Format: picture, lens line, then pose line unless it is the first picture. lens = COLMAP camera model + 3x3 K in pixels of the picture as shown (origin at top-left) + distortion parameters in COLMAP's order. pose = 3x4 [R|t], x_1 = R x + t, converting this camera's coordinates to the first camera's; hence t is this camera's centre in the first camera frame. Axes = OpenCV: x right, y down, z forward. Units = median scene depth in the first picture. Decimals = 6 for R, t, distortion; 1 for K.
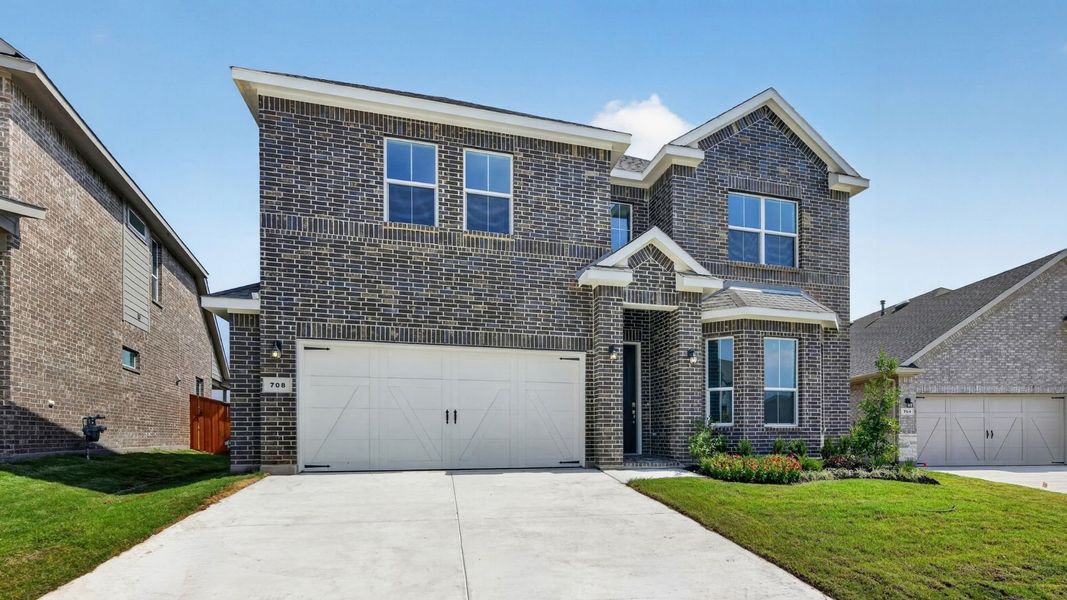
lens RADIAL K [[425.0, 0, 533.5], [0, 425.0, 300.0], [0, 0, 1]] dist [-0.001965, -0.000373]
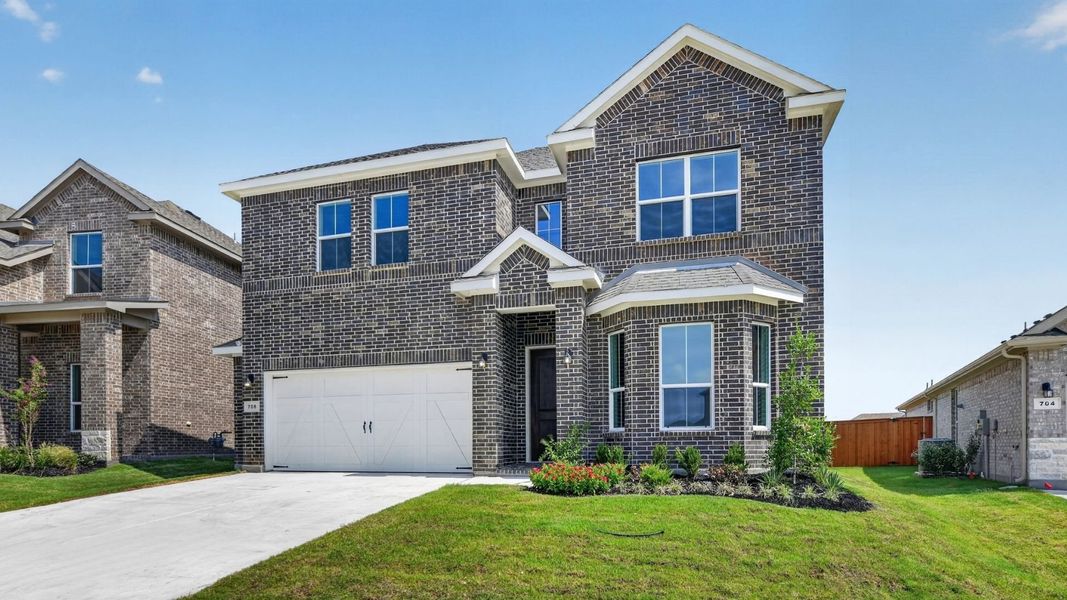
lens RADIAL K [[421.9, 0, 535.1], [0, 421.9, 309.1], [0, 0, 1]] dist [-0.000149, 0.000127]
pose [[0.897106, -0.137866, -0.419754, 0.710730], [0.137616, 0.989999, -0.031043, 0.049116], [0.419836, -0.029916, 0.907107, 0.137538]]
